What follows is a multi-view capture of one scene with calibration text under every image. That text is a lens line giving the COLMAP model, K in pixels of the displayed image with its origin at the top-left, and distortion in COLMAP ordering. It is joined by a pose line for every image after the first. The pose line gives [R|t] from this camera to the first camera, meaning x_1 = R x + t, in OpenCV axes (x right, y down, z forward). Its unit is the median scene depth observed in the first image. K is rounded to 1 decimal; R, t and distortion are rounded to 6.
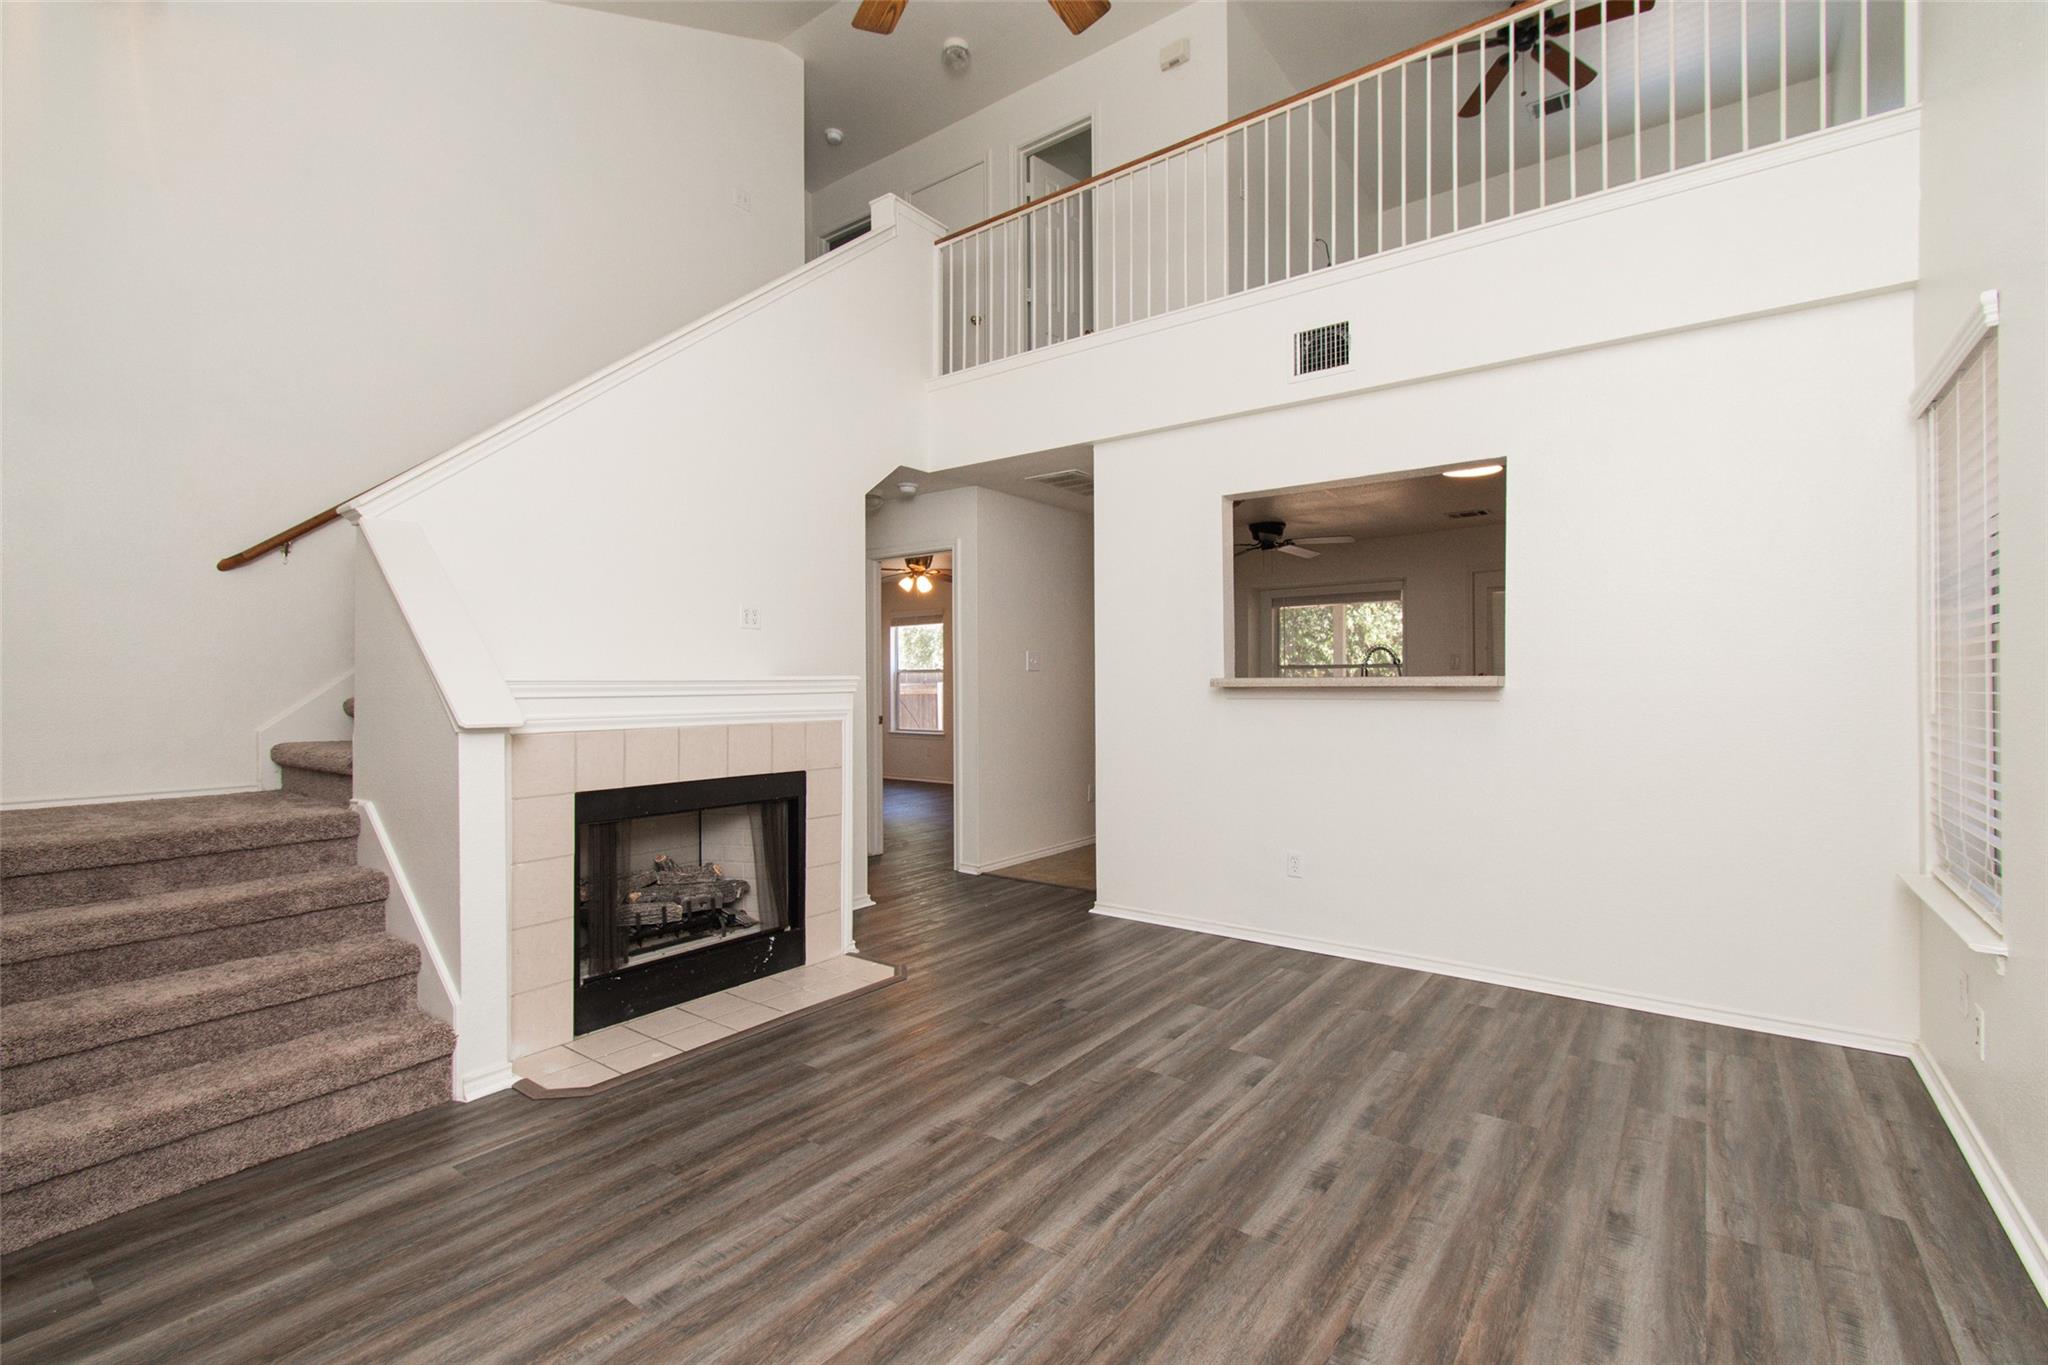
lens RADIAL K [[908.4, 0, 1031.8], [0, 908.4, 677.5], [0, 0, 1]] dist [-0.001632, -0.000475]
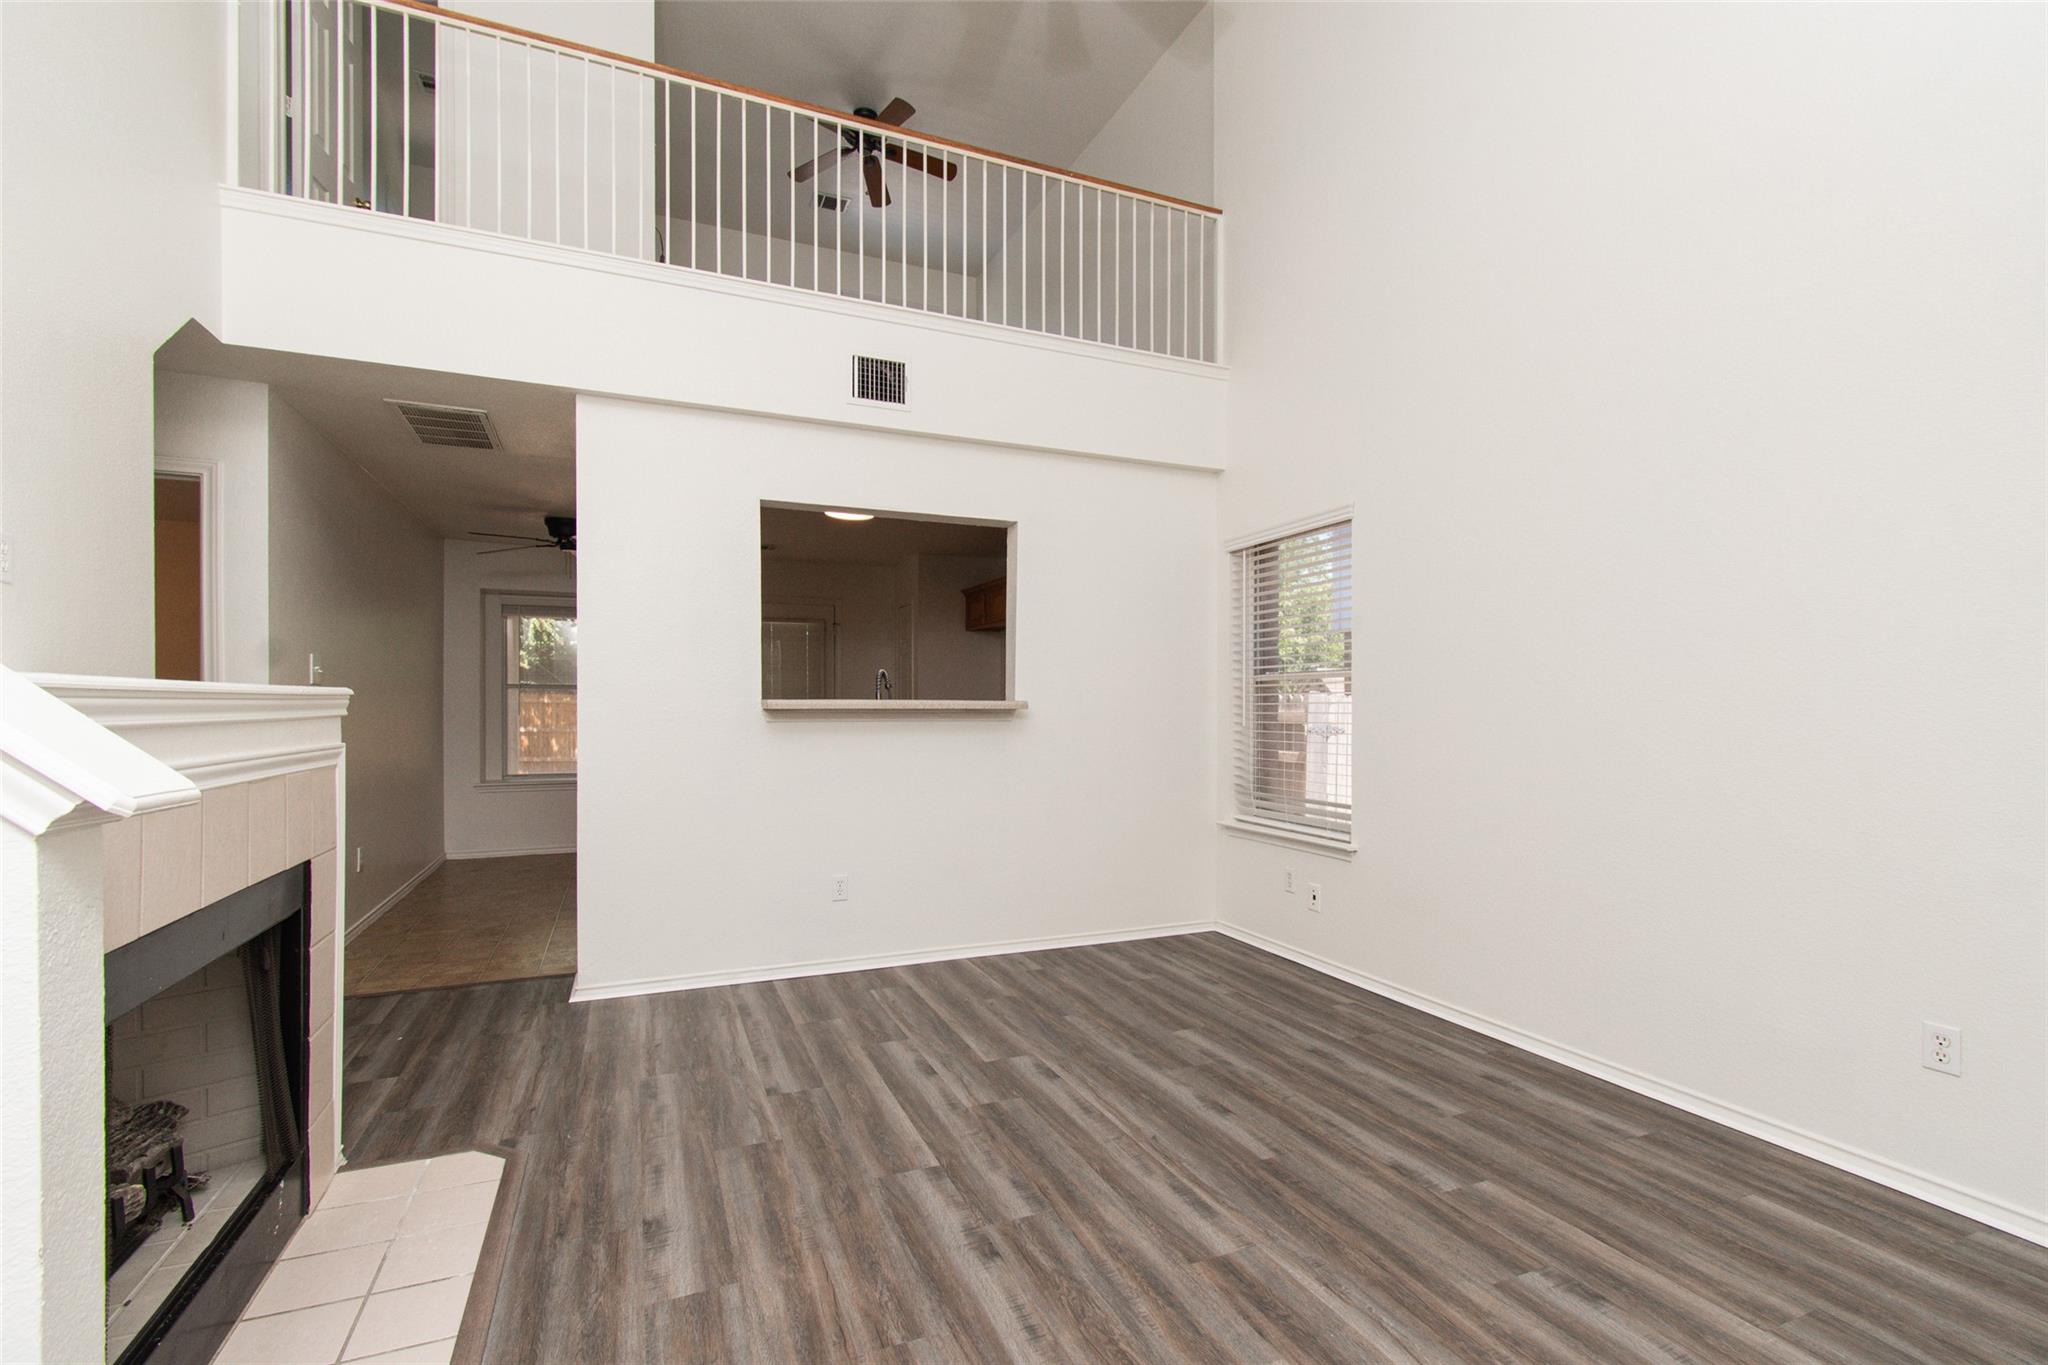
lens RADIAL K [[908.4, 0, 1031.9], [0, 908.4, 709.9], [0, 0, 1]] dist [-0.001632, -0.000475]
pose [[0.498069, 0.002479, 0.867134, -0.694900], [-0.010655, 0.999938, 0.003261, 0.007820], [-0.867072, -0.010864, 0.498065, 0.480613]]
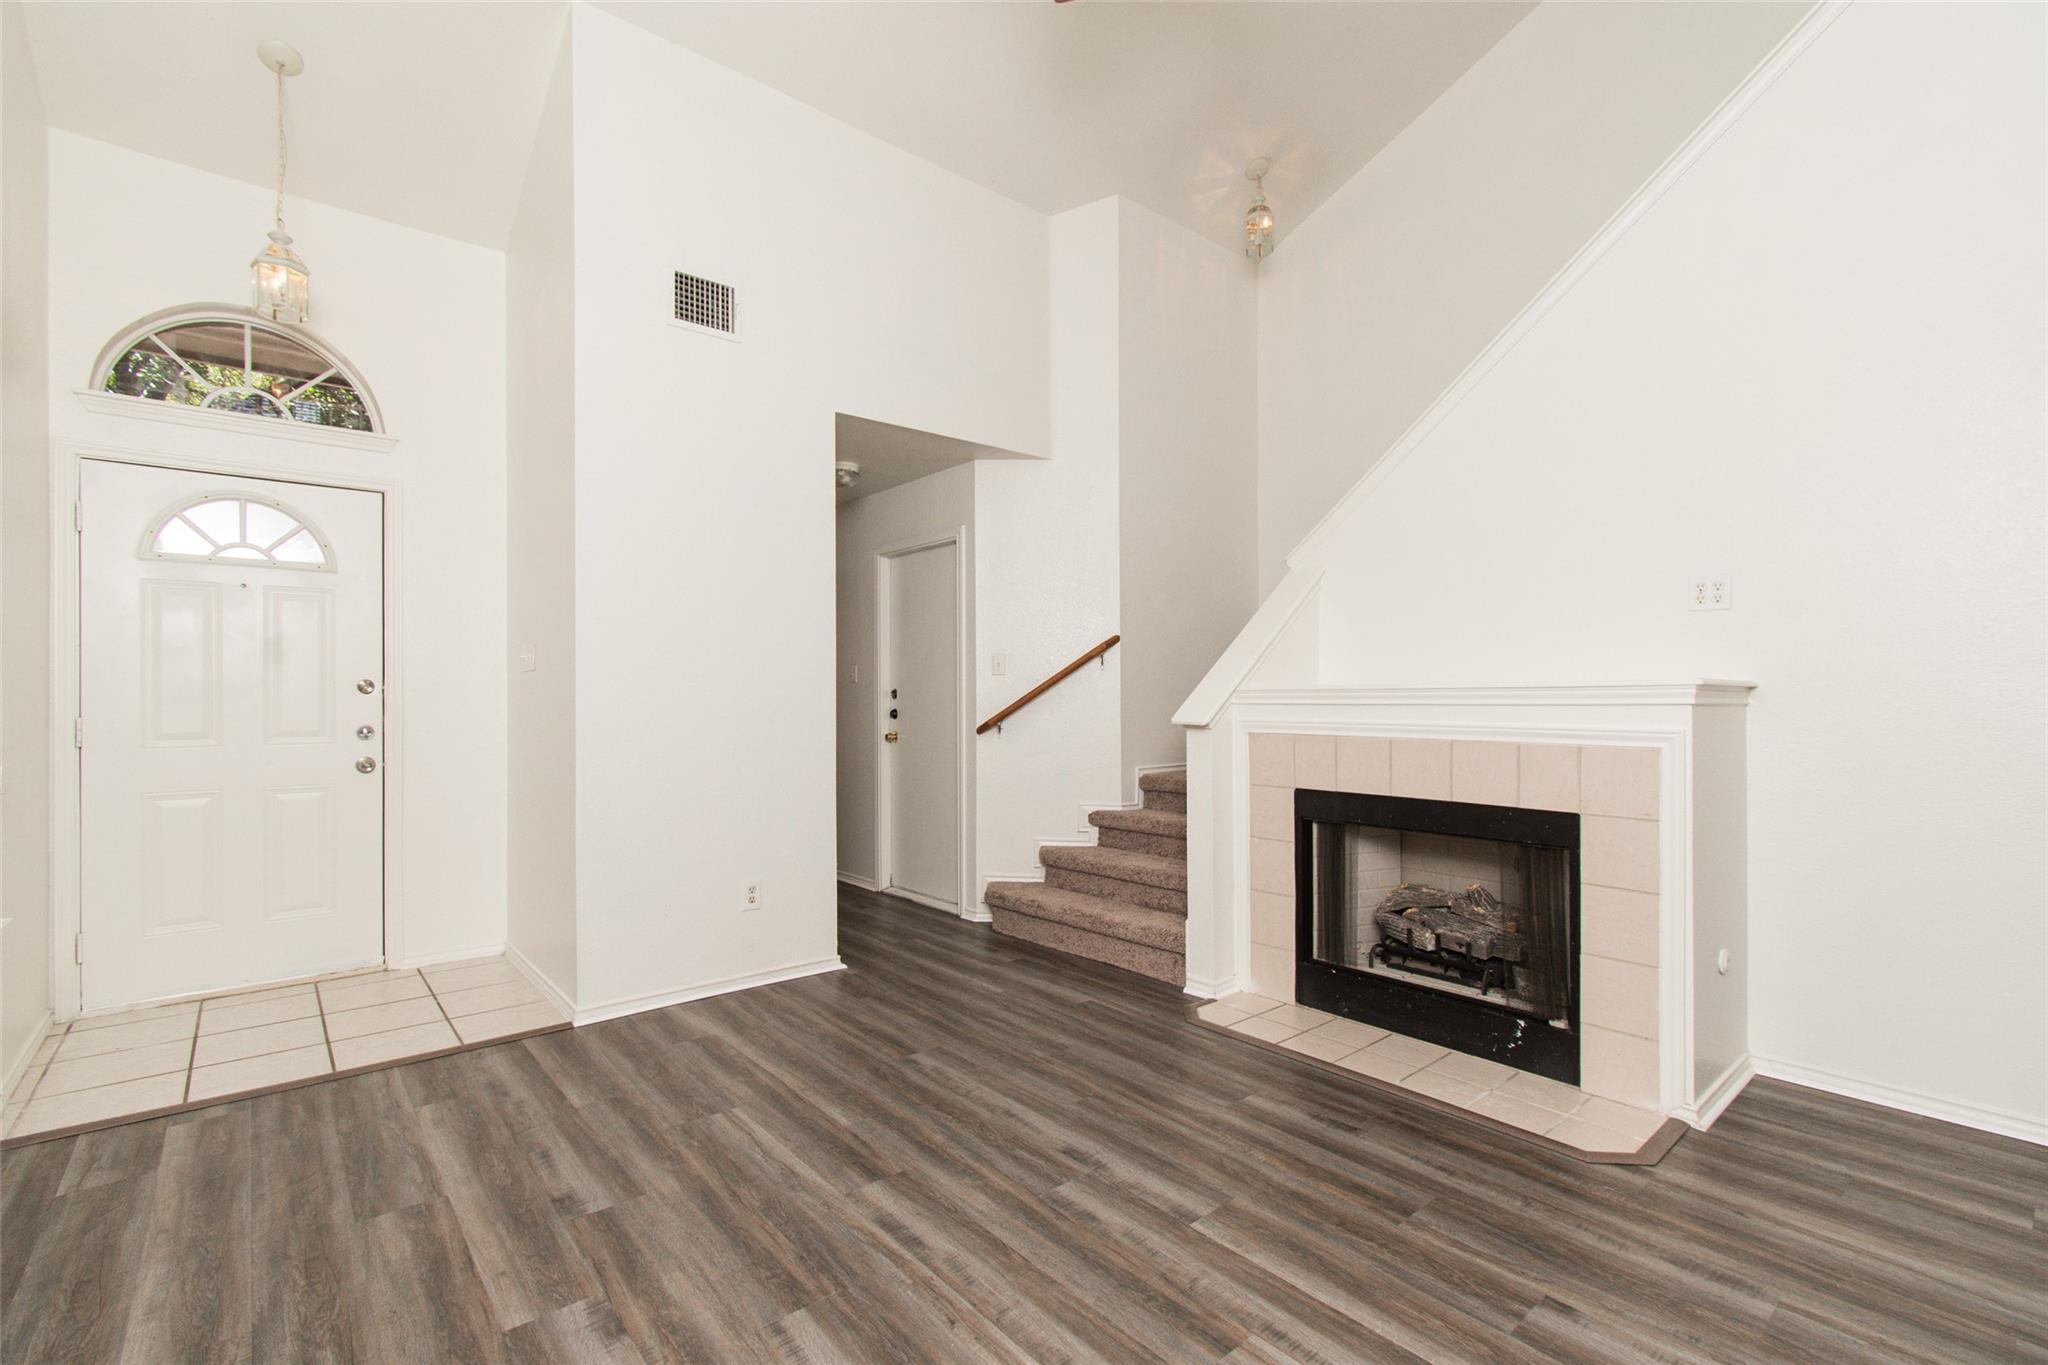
lens RADIAL K [[908.4, 0, 1013.4], [0, 908.4, 695.8], [0, 0, 1]] dist [-0.001632, -0.000475]
pose [[-0.239019, 0.003716, -0.971008, 0.745005], [0.009735, 0.999952, 0.001431, 0.006458], [0.970966, -0.009110, -0.239044, 1.014670]]
